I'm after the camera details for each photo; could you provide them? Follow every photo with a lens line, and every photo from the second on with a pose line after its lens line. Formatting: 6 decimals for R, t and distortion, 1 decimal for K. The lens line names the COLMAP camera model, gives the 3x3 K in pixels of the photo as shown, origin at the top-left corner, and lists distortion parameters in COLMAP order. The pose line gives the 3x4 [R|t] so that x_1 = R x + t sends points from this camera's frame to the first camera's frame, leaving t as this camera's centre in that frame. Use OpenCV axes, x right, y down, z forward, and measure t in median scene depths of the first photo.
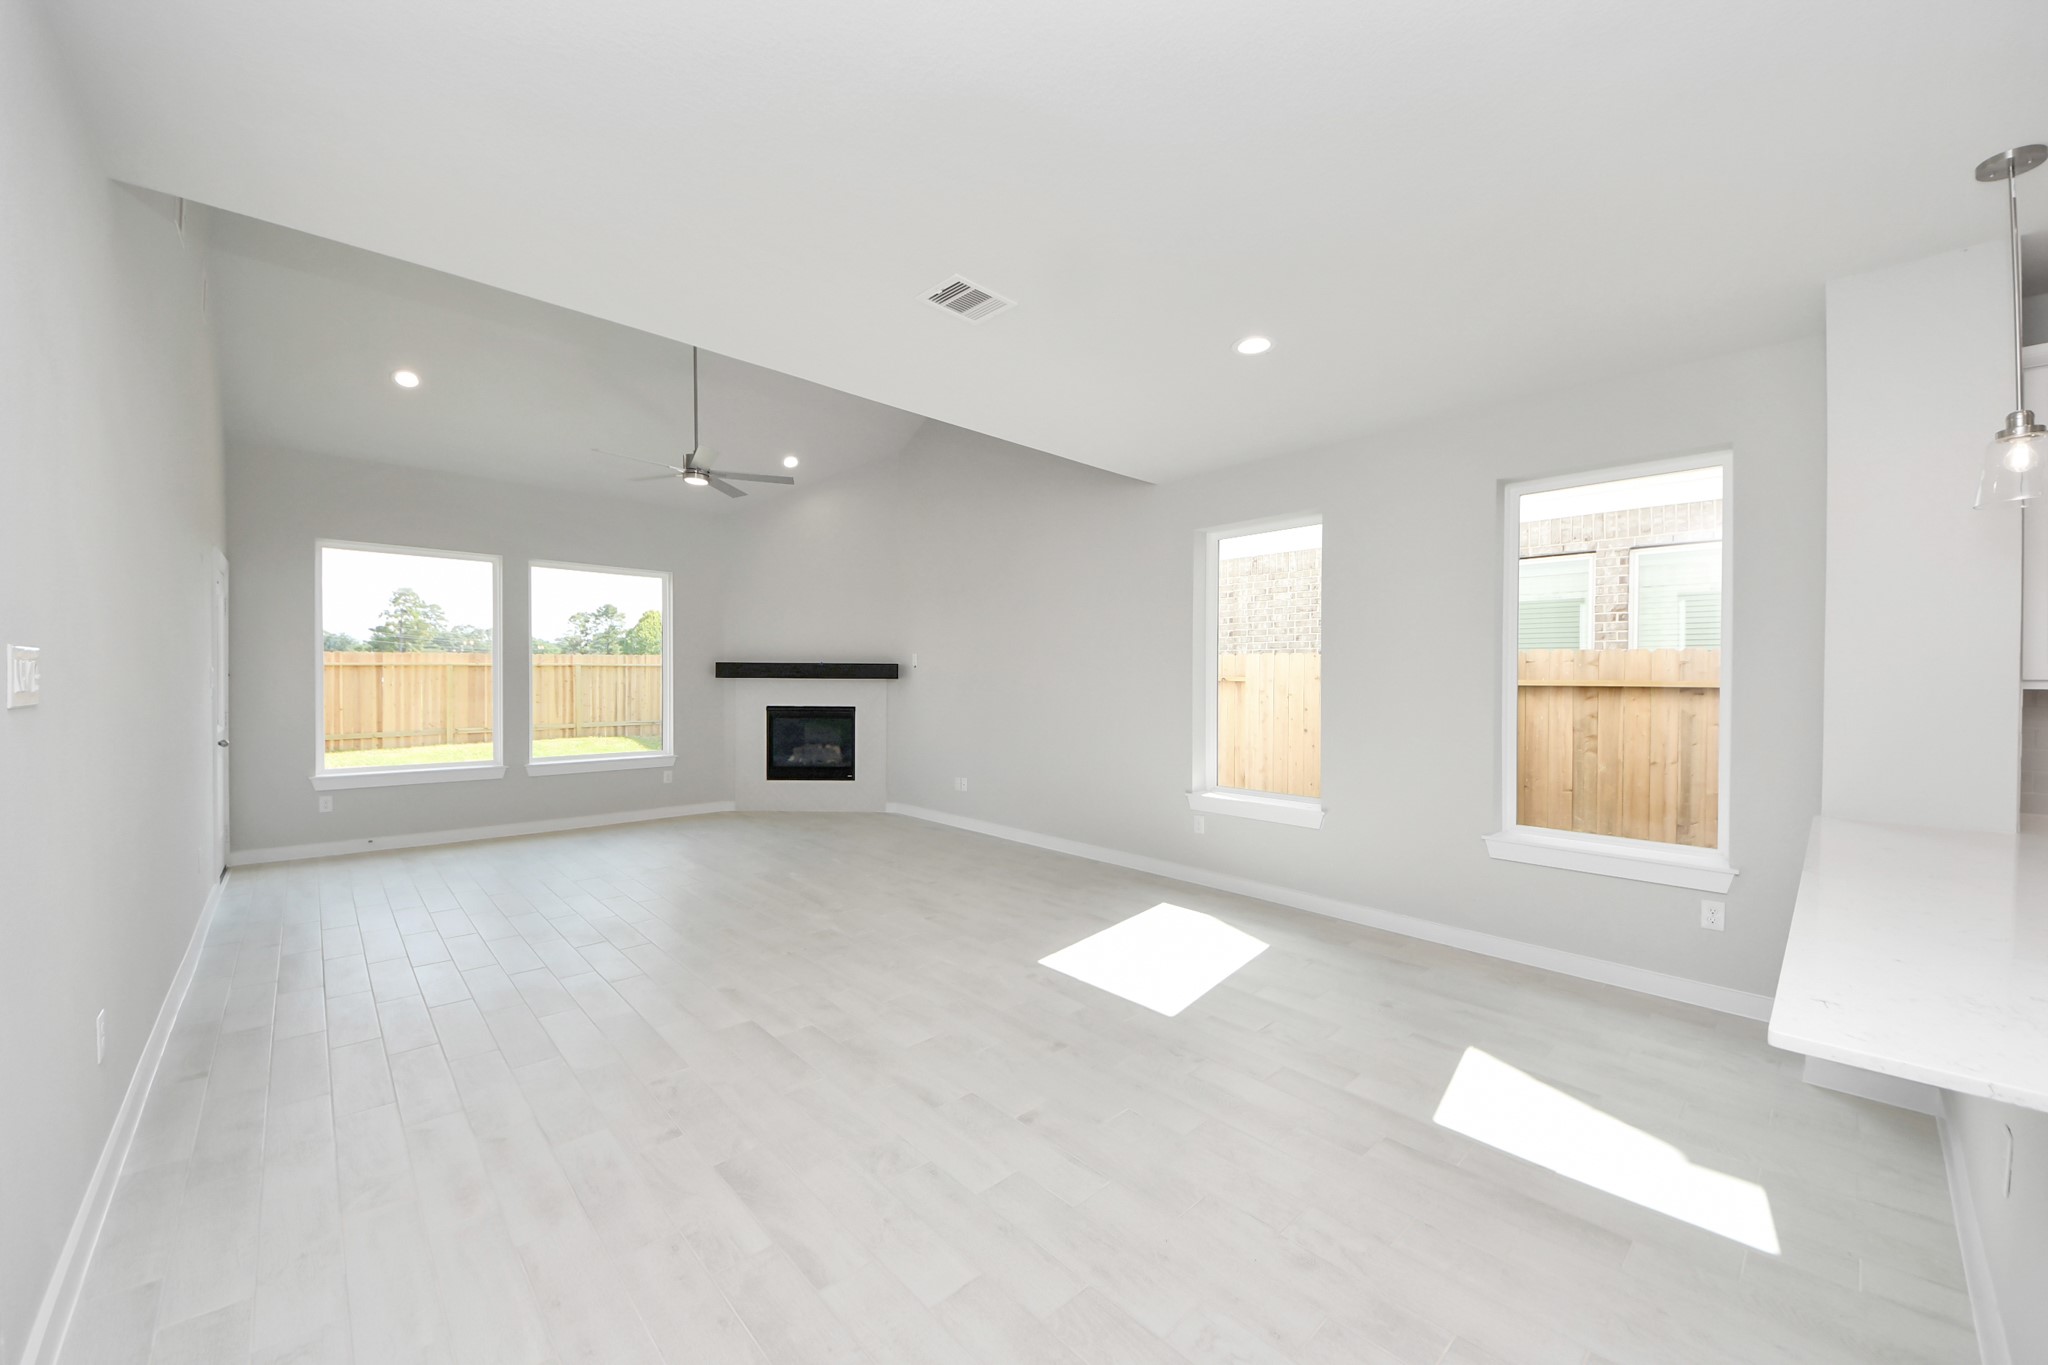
lens RADIAL K [[754.3, 0, 1032.7], [0, 754.3, 685.7], [0, 0, 1]] dist [-0.008530, -0.001256]
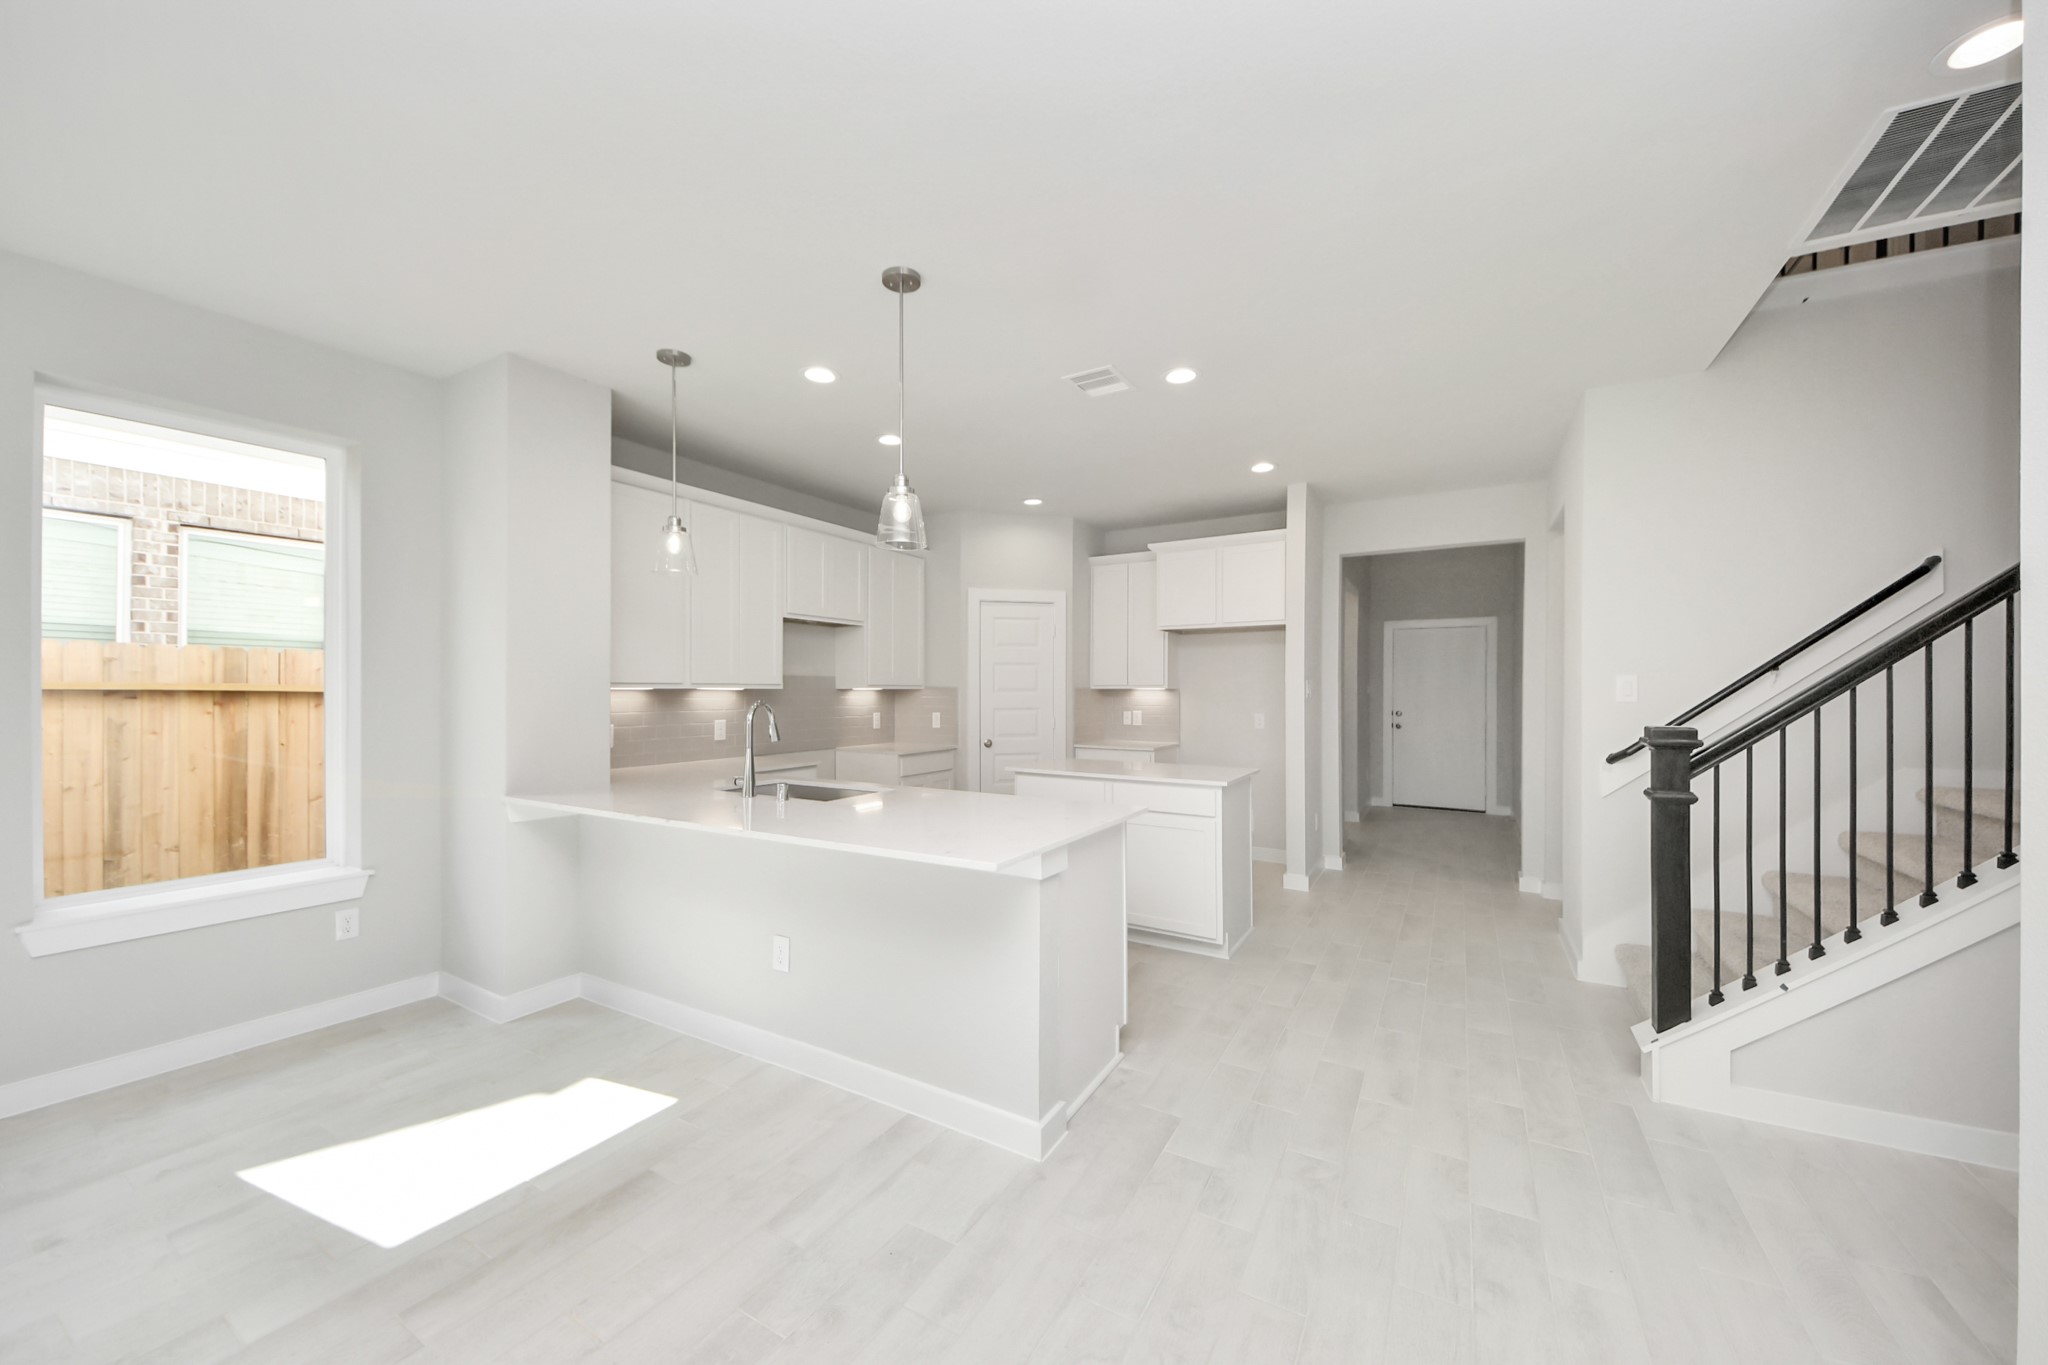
lens RADIAL K [[754.3, 0, 1013.2], [0, 754.3, 690.7], [0, 0, 1]] dist [-0.008530, -0.001256]
pose [[-0.266921, -0.014007, 0.963617, -0.140399], [0.005265, 0.999858, 0.015992, -0.004134], [-0.963704, 0.009342, -0.266810, 0.230344]]
